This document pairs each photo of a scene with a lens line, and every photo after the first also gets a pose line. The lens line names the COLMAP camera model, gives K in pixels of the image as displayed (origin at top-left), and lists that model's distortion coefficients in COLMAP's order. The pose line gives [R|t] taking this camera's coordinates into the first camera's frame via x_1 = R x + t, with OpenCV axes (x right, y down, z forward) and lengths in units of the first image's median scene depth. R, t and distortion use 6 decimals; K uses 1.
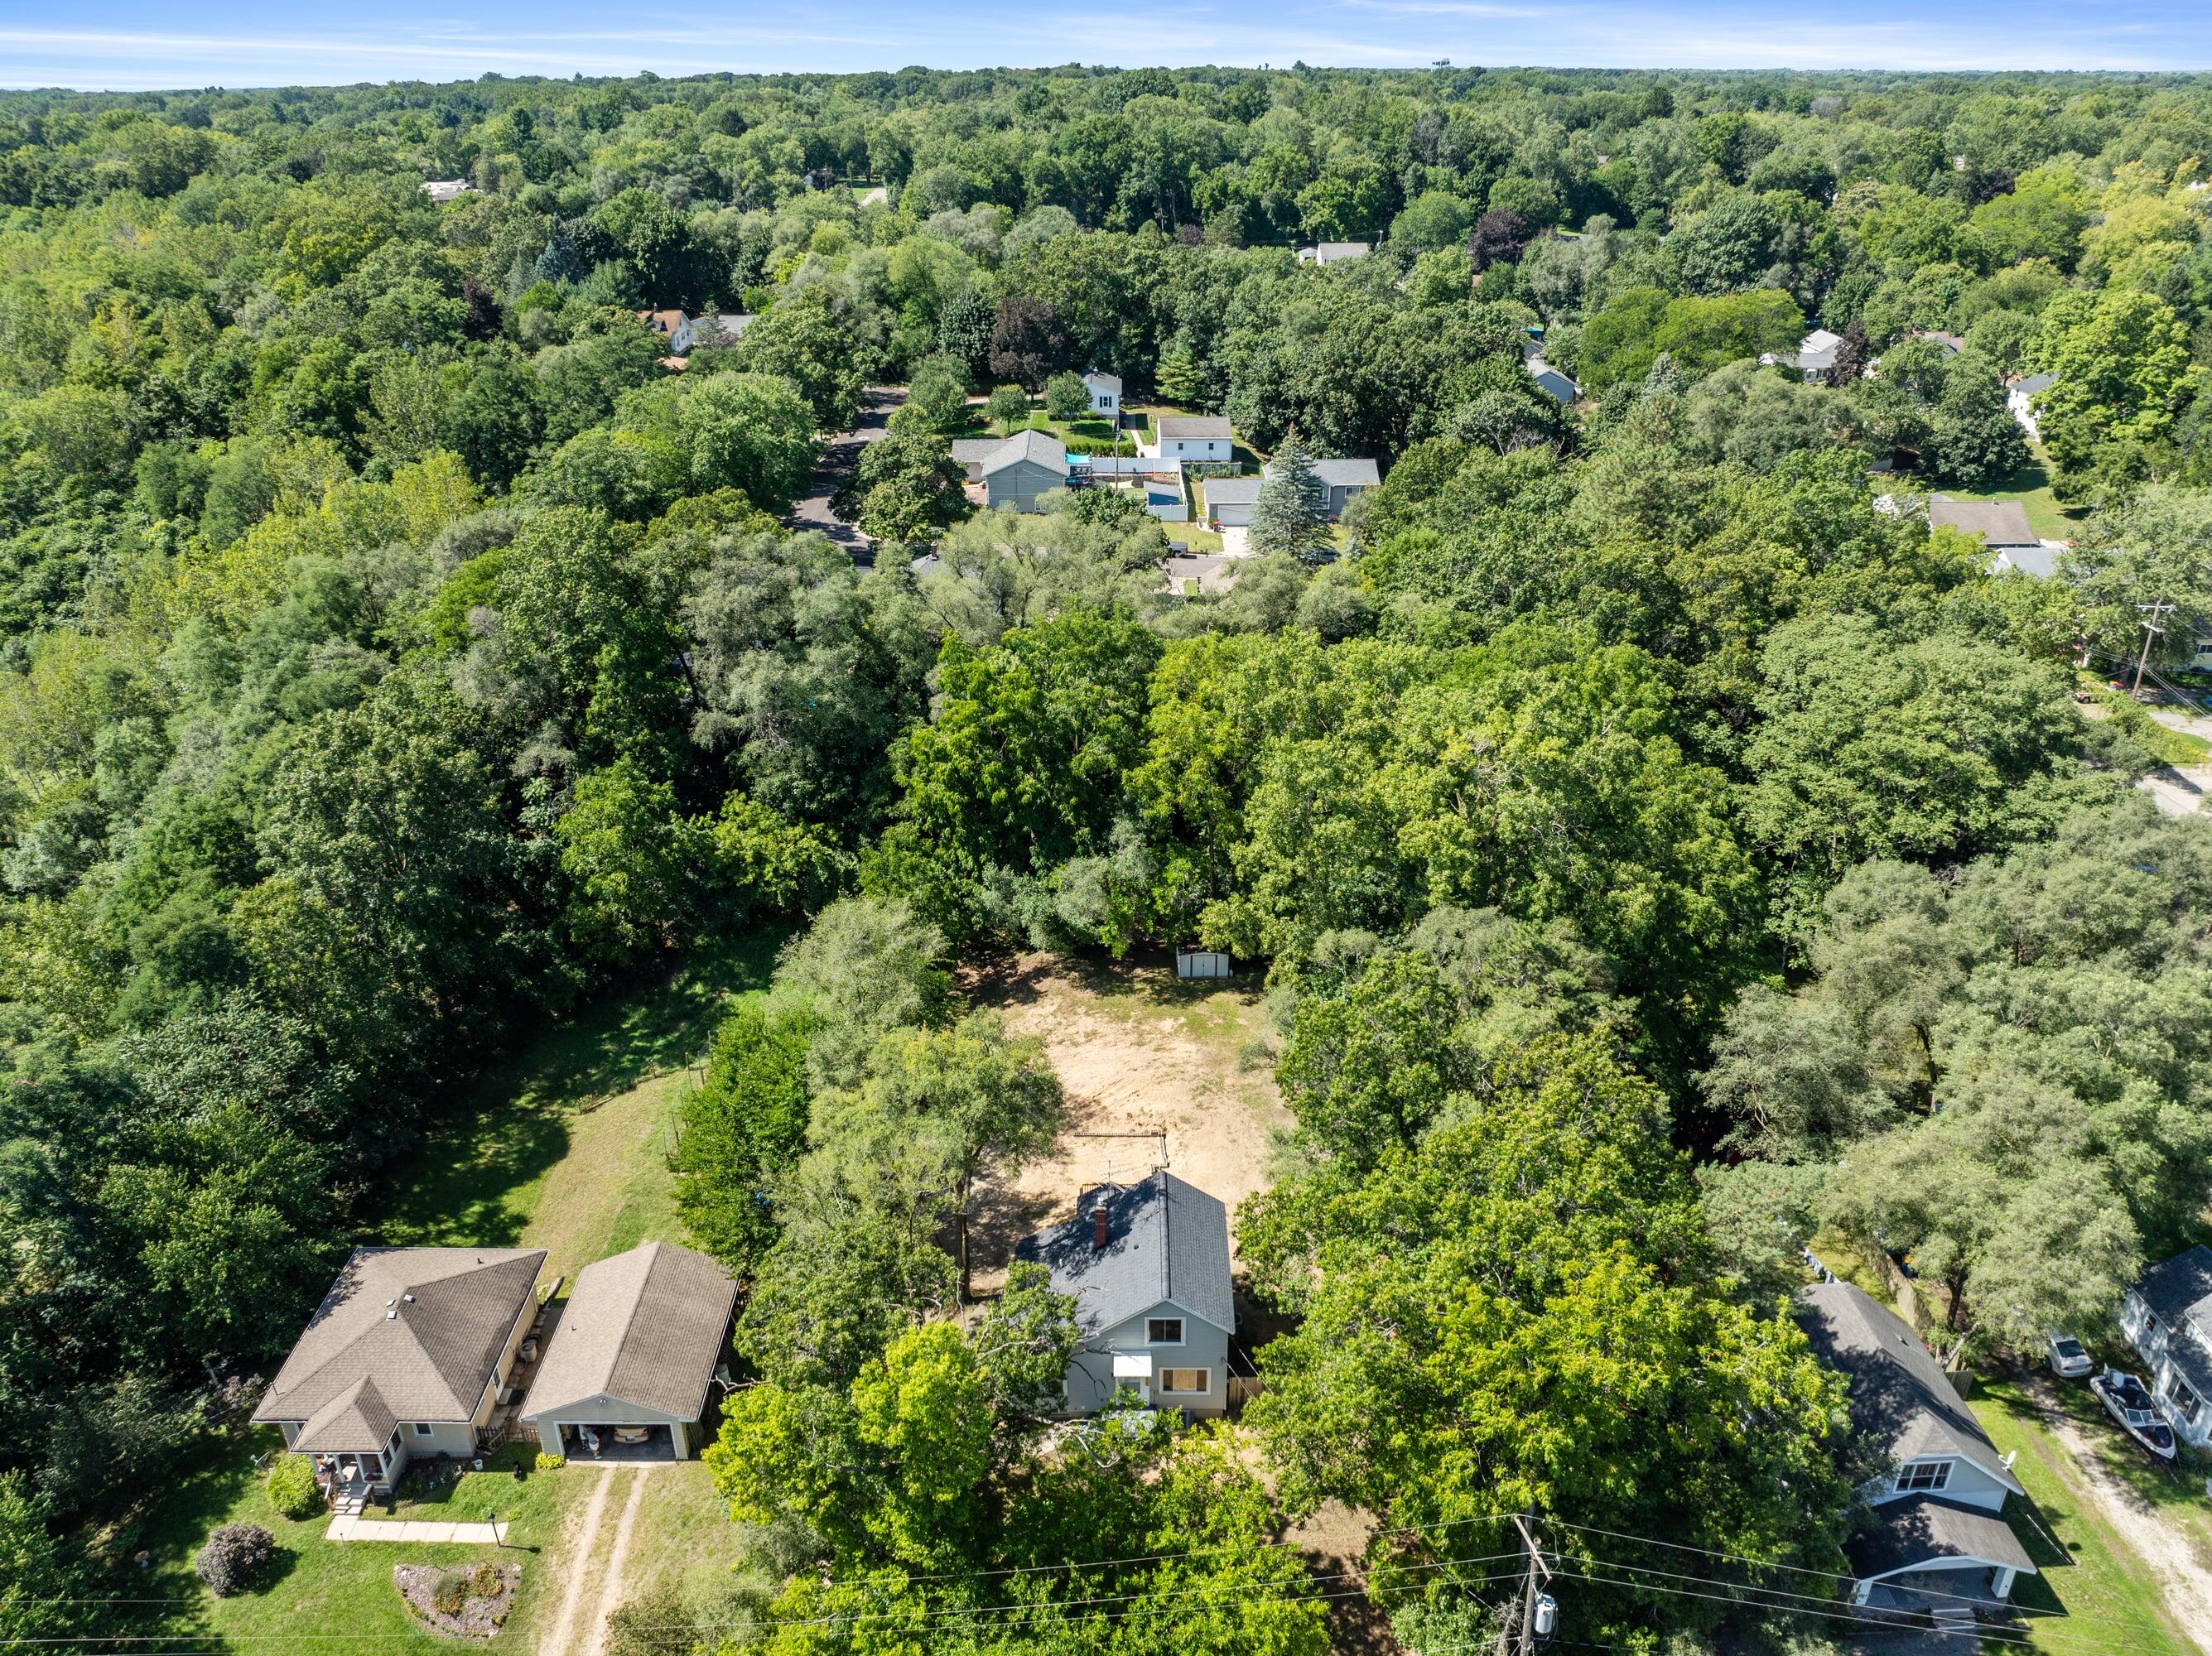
lens RADIAL K [[1576.6, 0, 1106.0], [0, 1576.6, 828.0], [0, 0, 1]] dist [-0.034675, -0.004541]
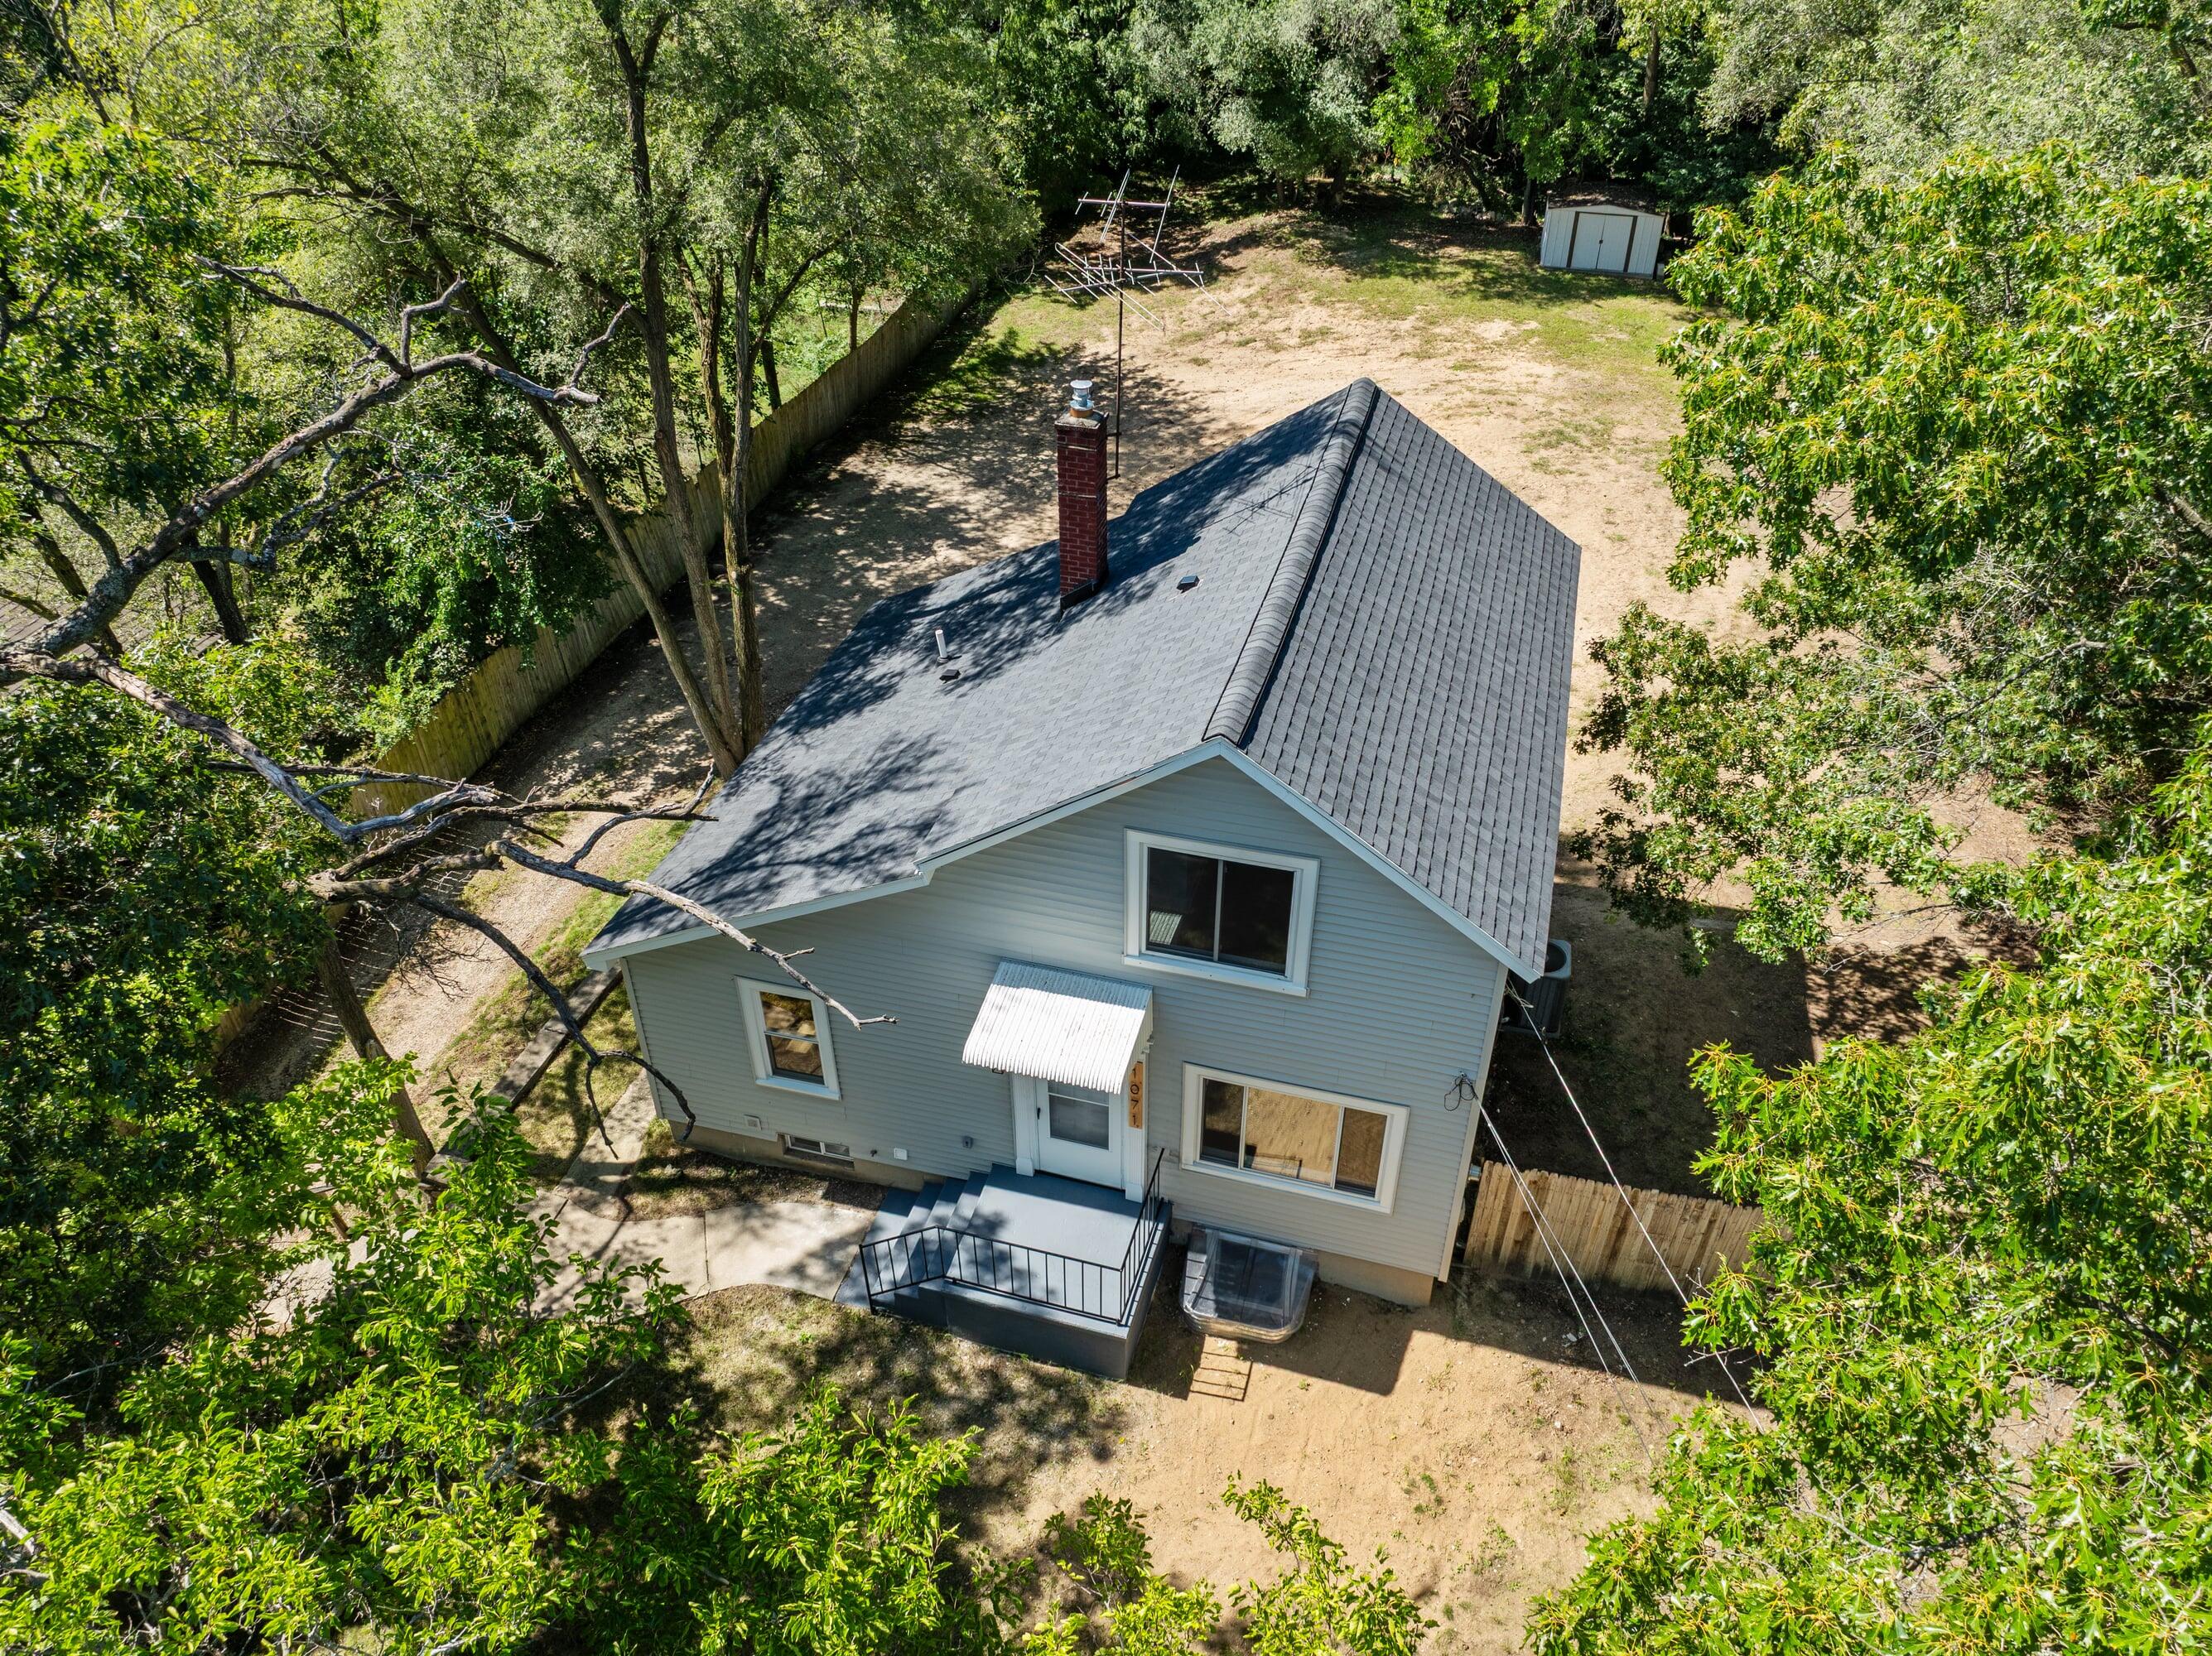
lens RADIAL K [[1576.6, 0, 1106.0], [0, 1576.6, 828.0], [0, 0, 1]] dist [-0.034675, -0.004541]
pose [[0.966208, 0.154928, -0.206010, 0.061777], [-0.113598, 0.973350, 0.199211, 0.250736], [0.231383, -0.169077, 0.958058, 0.739141]]
